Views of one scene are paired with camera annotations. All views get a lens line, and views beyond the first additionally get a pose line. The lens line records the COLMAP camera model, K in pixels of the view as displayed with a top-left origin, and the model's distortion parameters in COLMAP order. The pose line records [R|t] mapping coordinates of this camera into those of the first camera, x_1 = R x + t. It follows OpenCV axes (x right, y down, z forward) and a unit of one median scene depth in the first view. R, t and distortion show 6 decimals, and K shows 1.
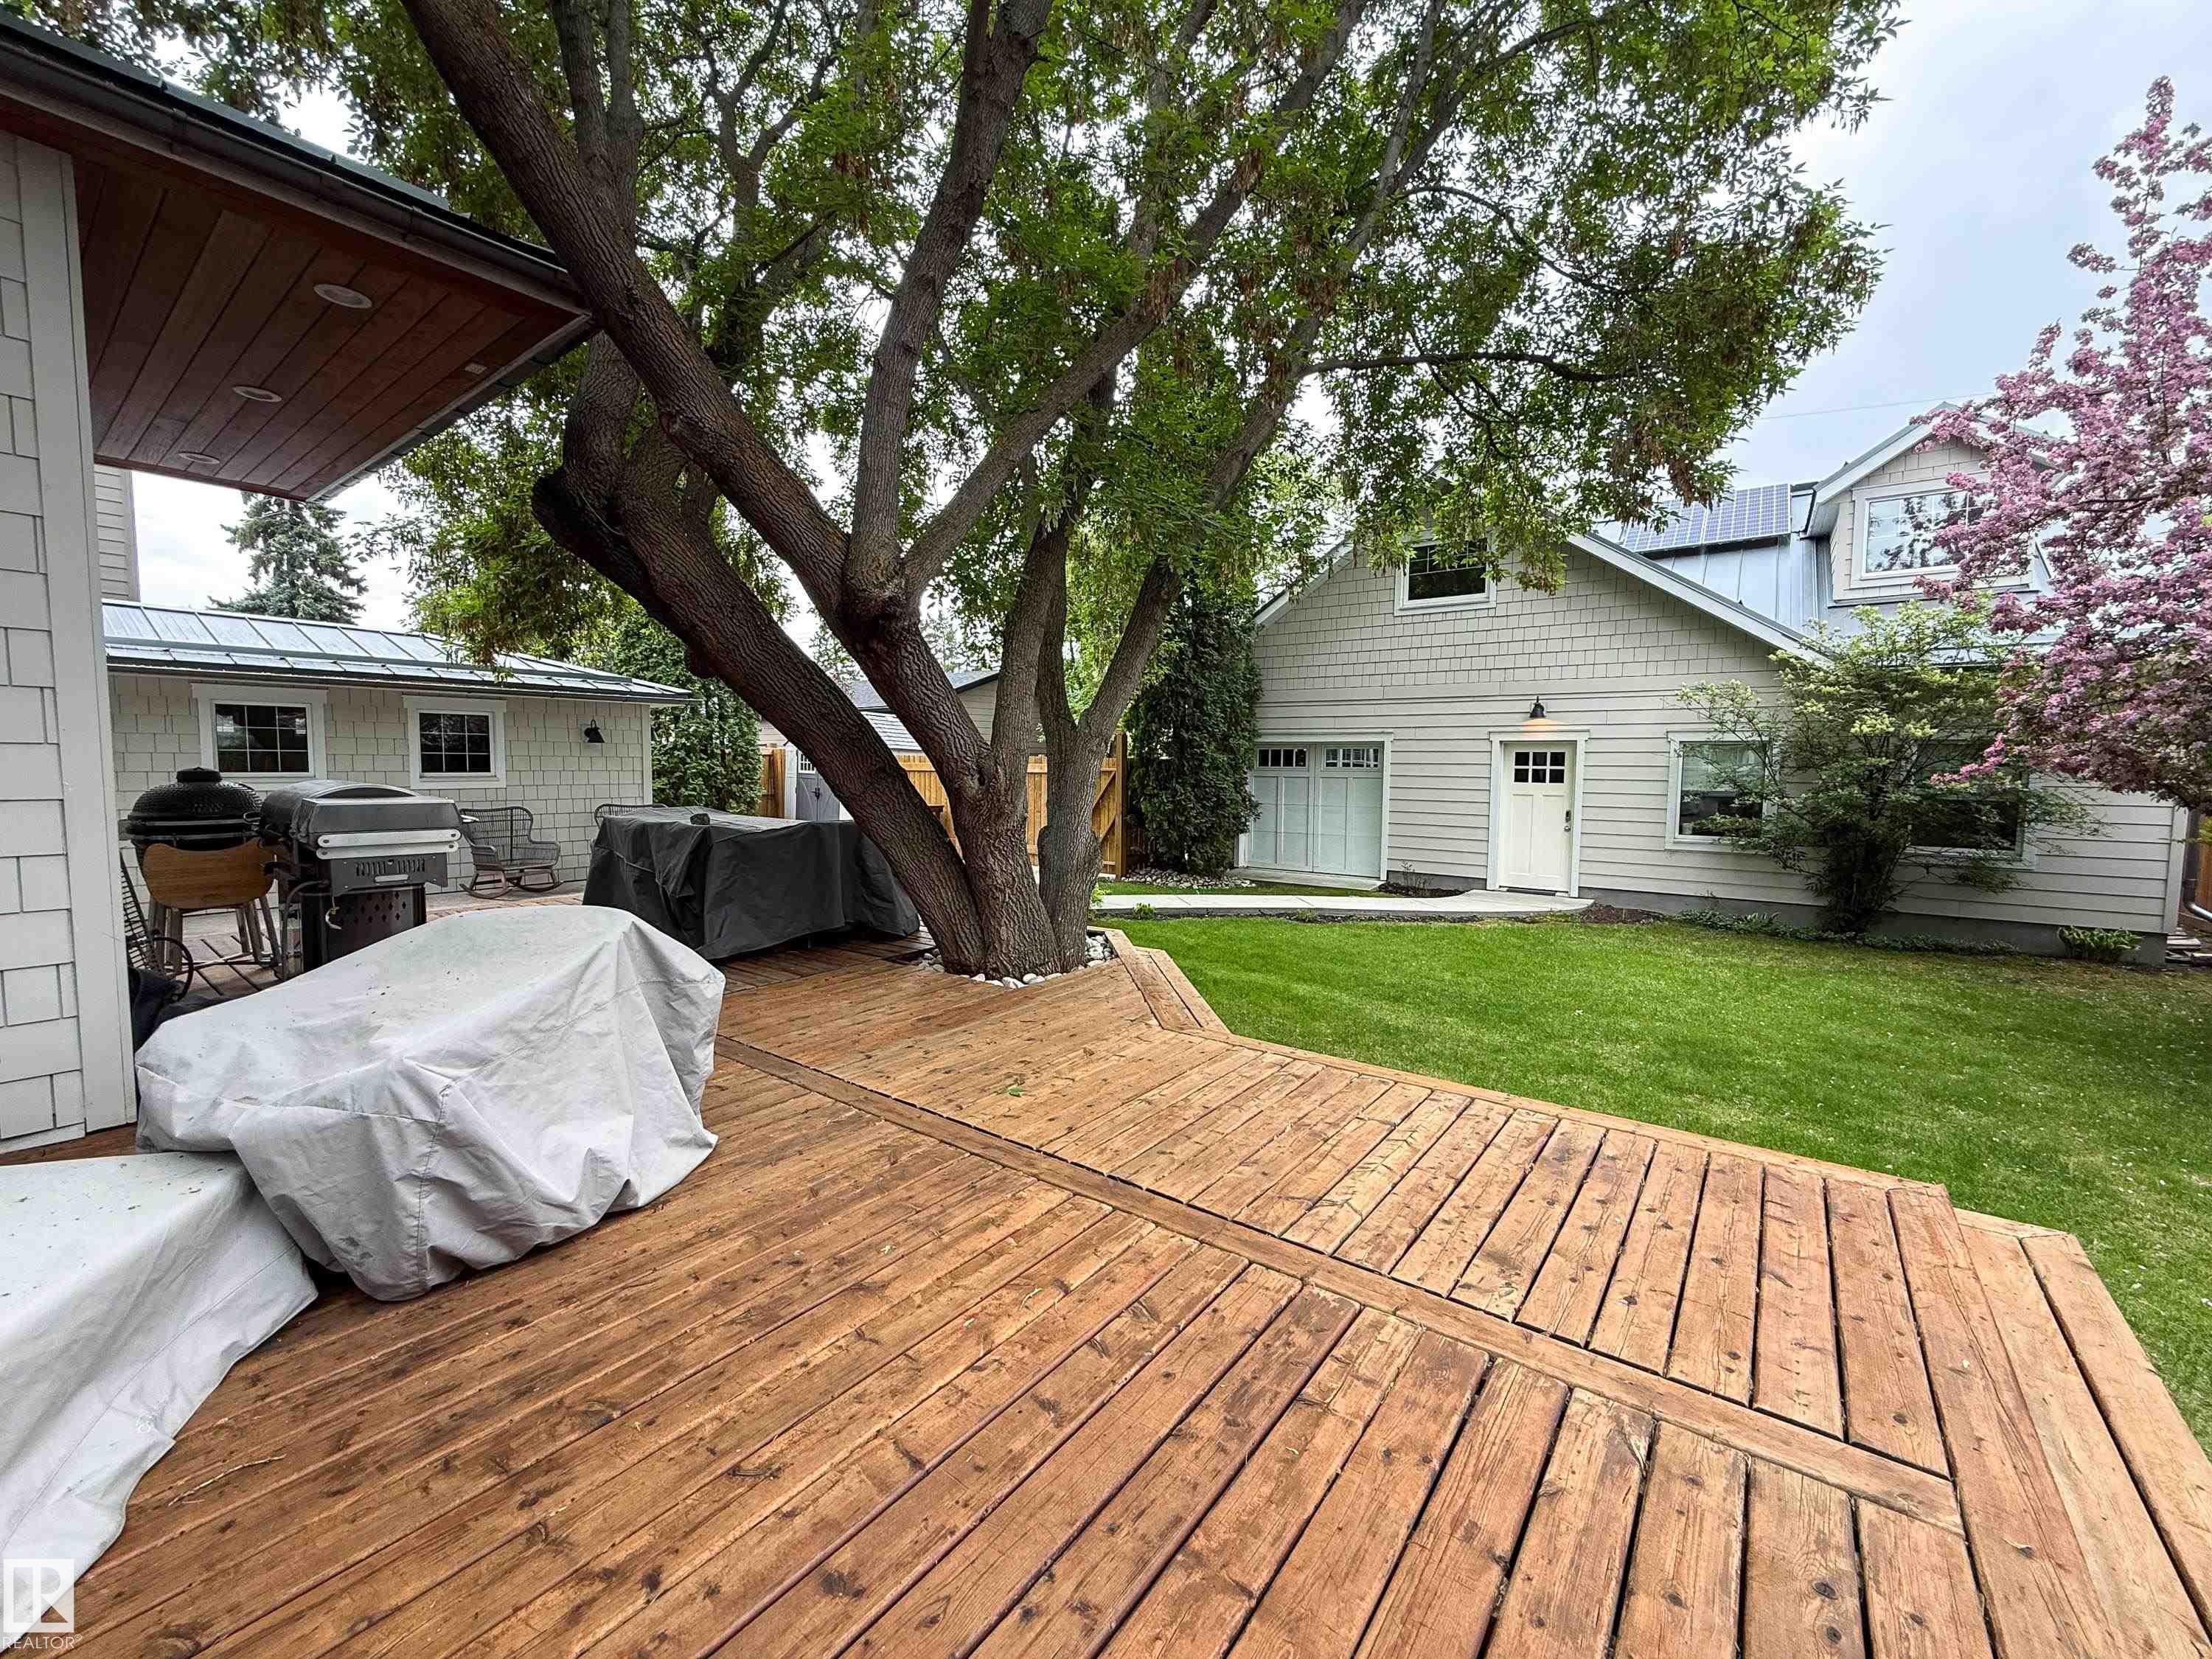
lens RADIAL K [[893.6, 0, 1107.9], [0, 893.6, 823.9], [0, 0, 1]] dist [0.001116, 0.001349]
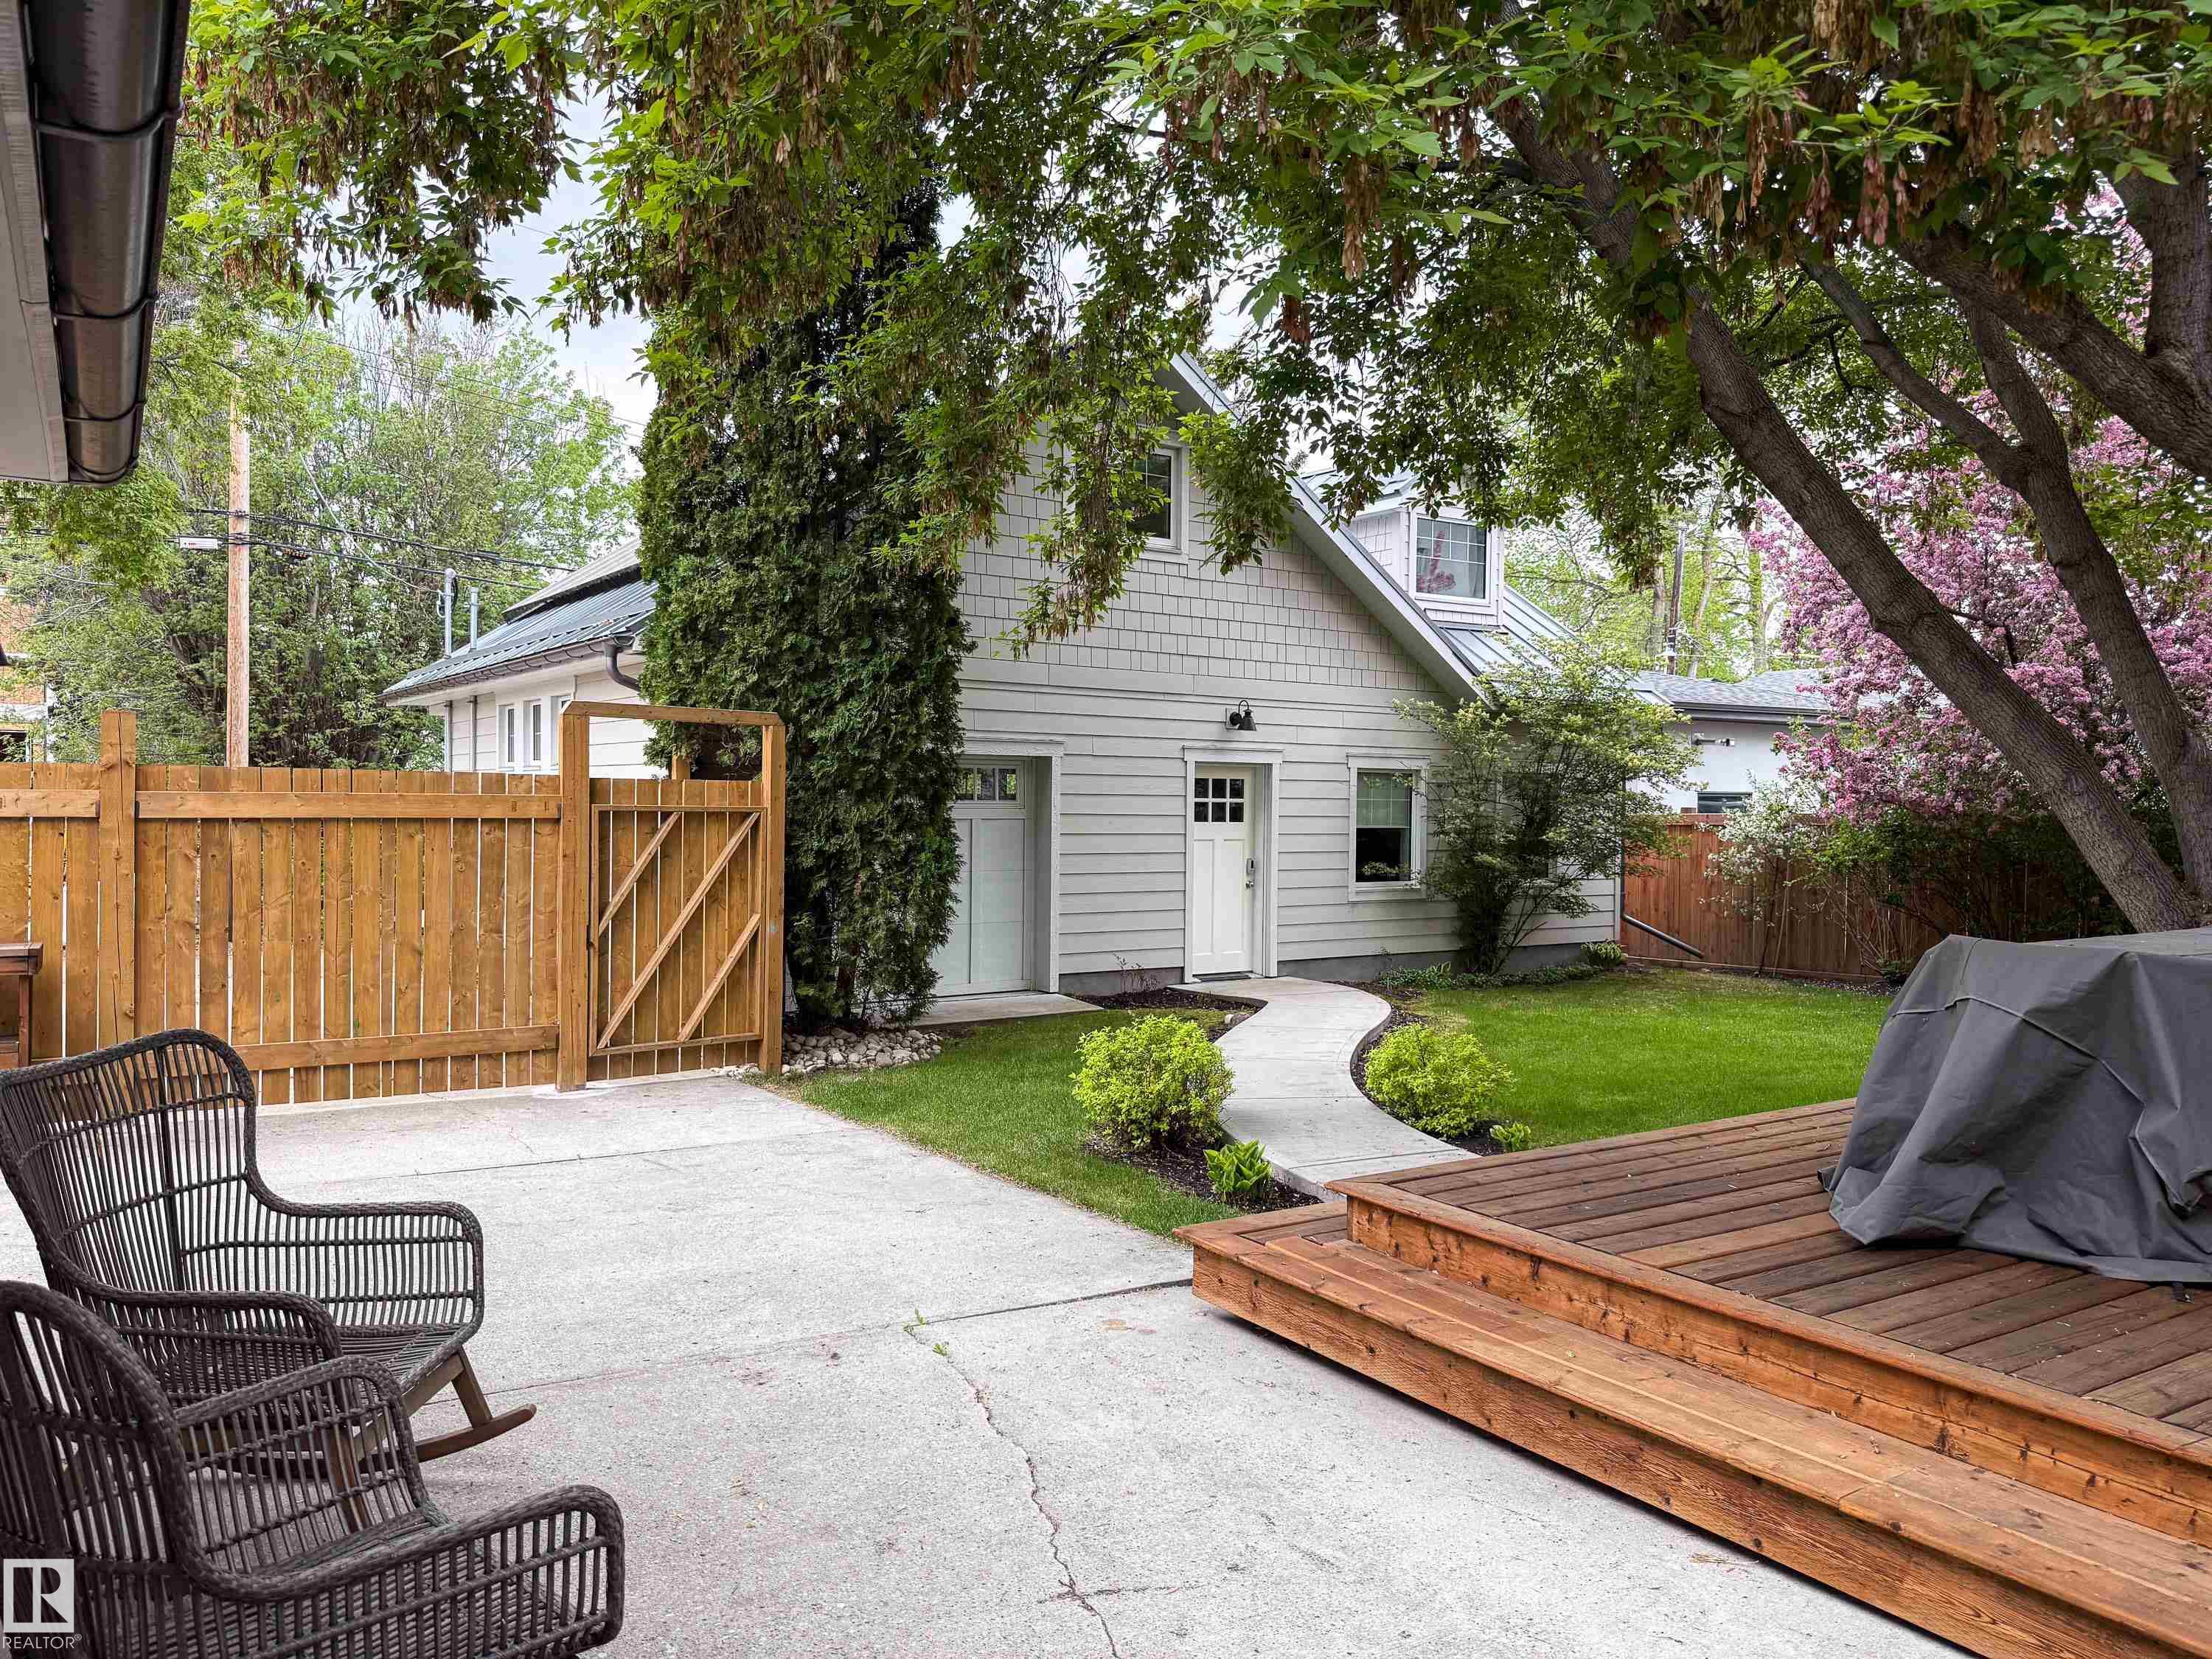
lens RADIAL K [[1539.8, 0, 1122.9], [0, 1539.8, 826.2], [0, 0, 1]] dist [0.035541, -0.045280]
pose [[0.316256, -0.019515, 0.948473, -0.701827], [0.055445, 0.998460, 0.002056, -0.049866], [-0.947052, 0.051938, 0.316850, 0.694036]]
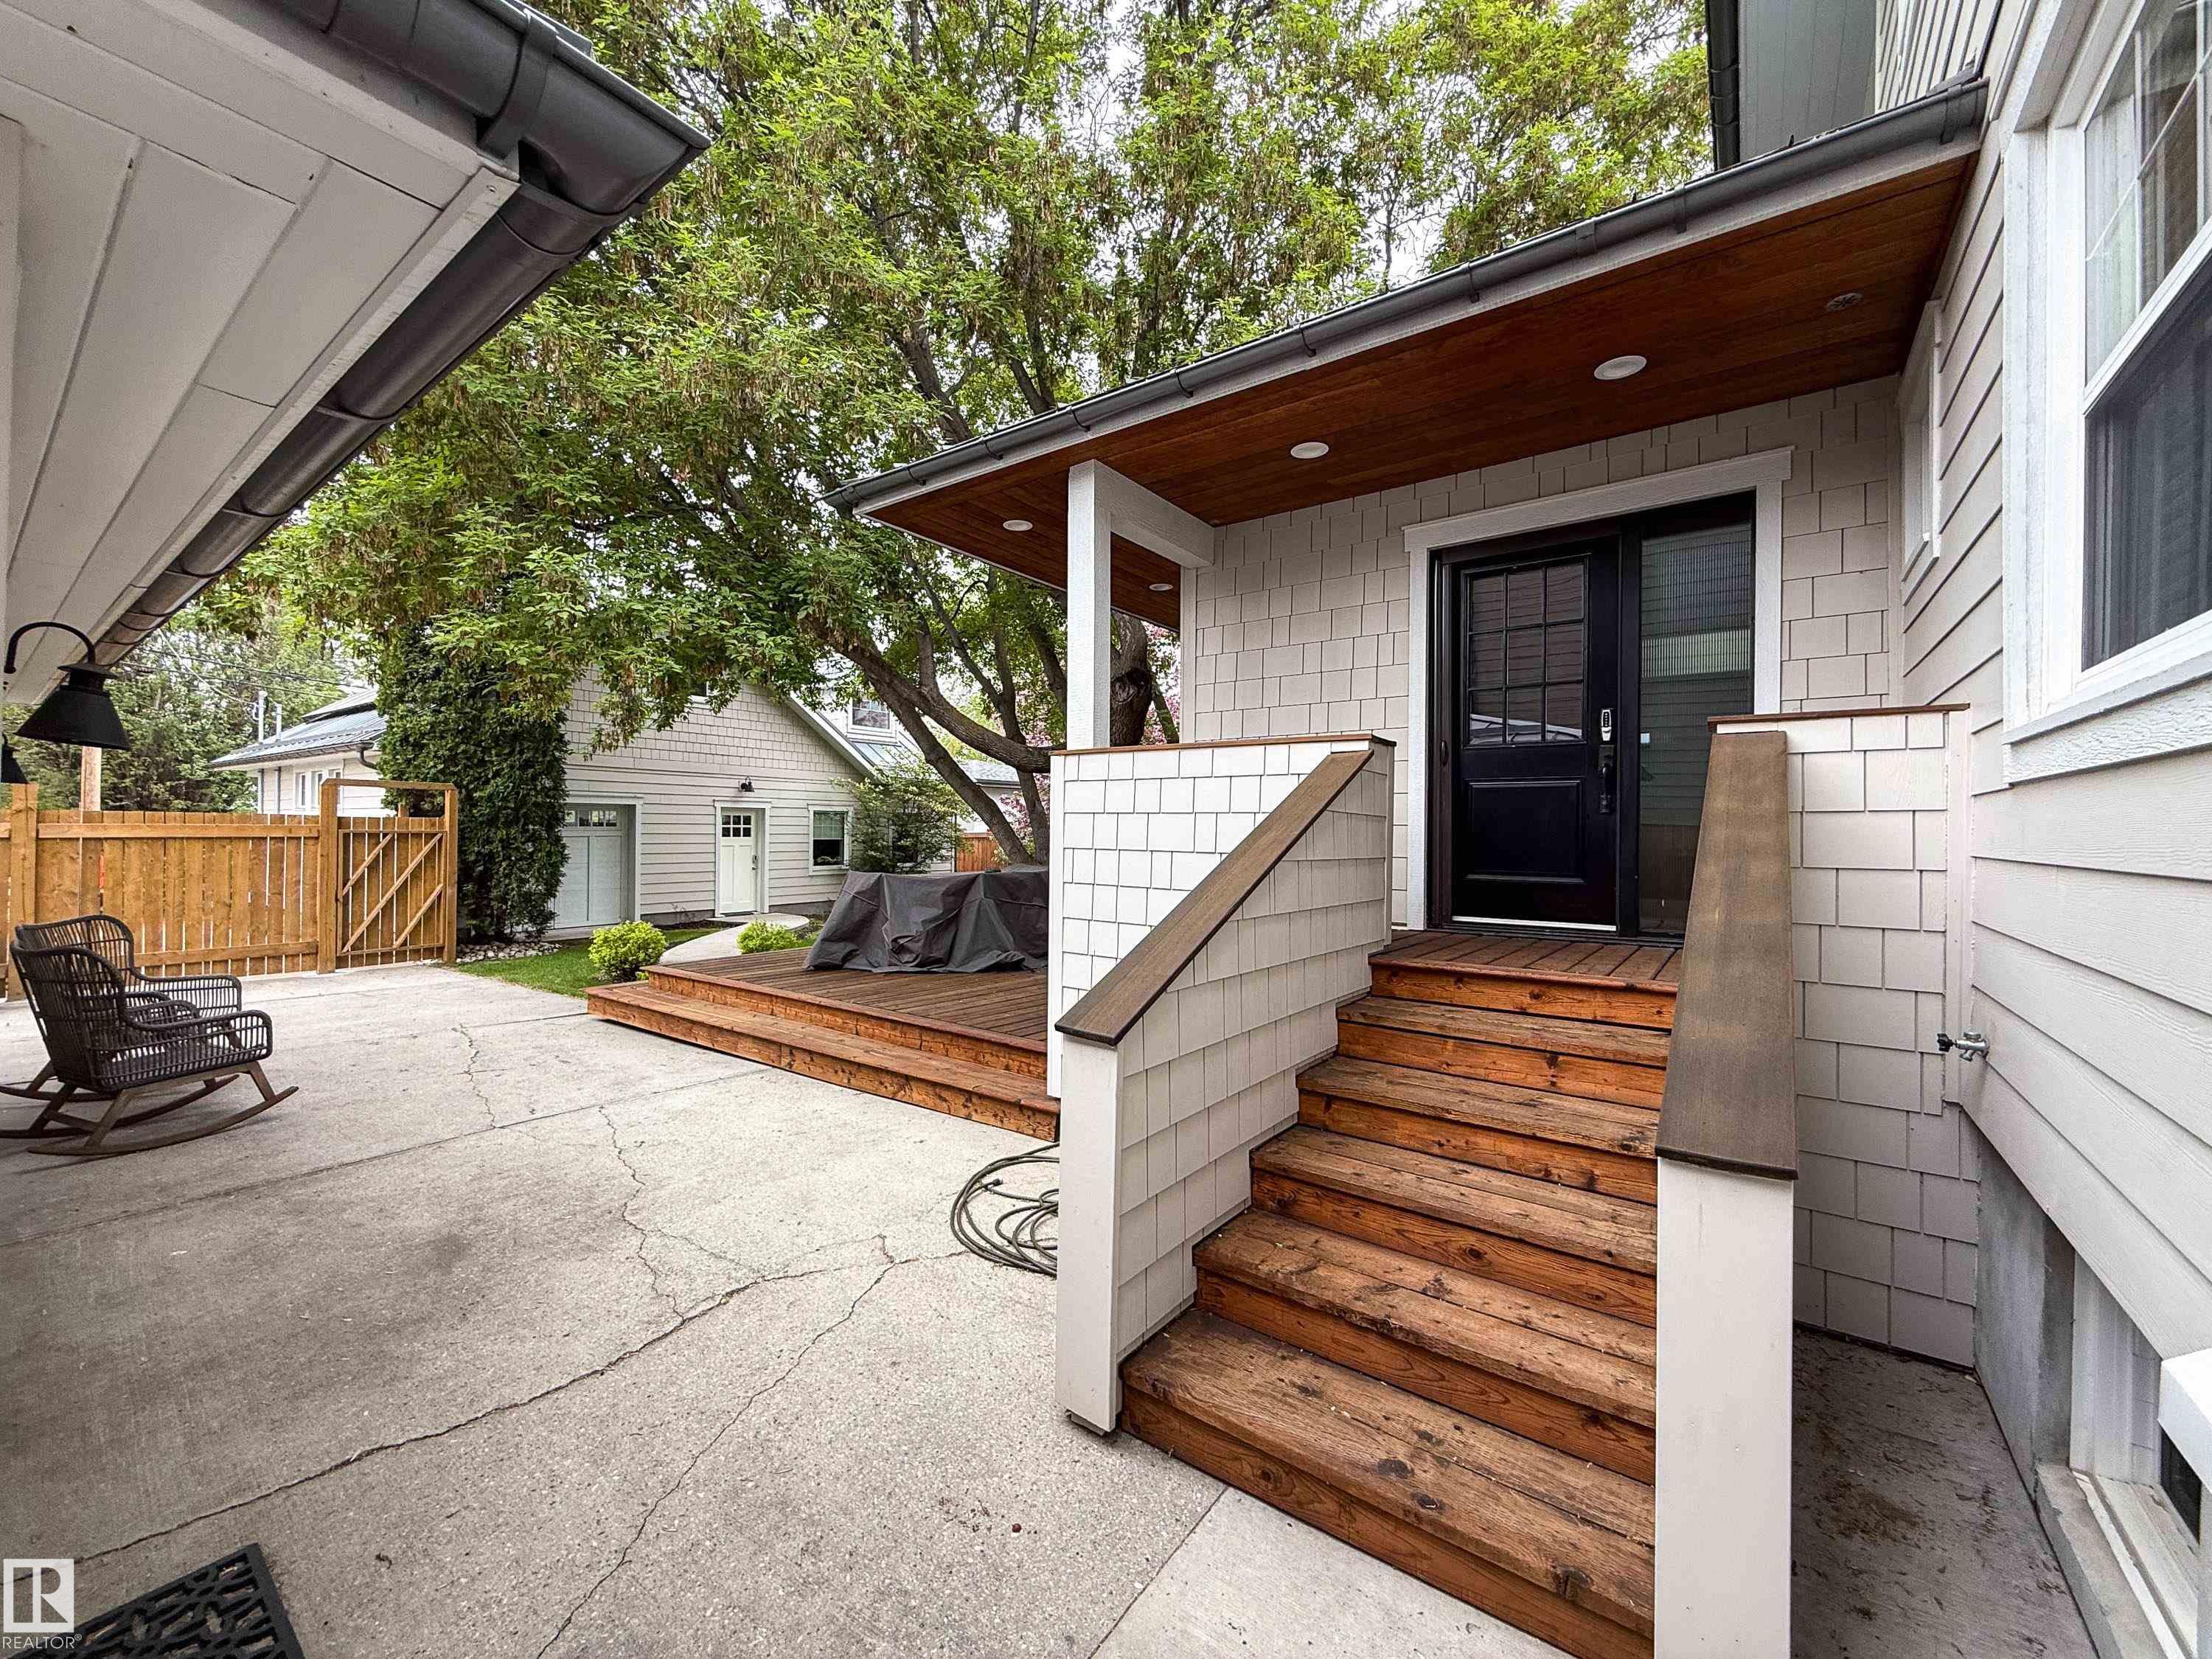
lens RADIAL K [[893.6, 0, 1098.1], [0, 893.6, 824.5], [0, 0, 1]] dist [0.001116, 0.001349]
pose [[-0.009477, -0.002888, 0.999951, -0.950423], [0.060176, 0.998182, 0.003454, -0.036729], [-0.998143, 0.060206, -0.009286, 0.444323]]
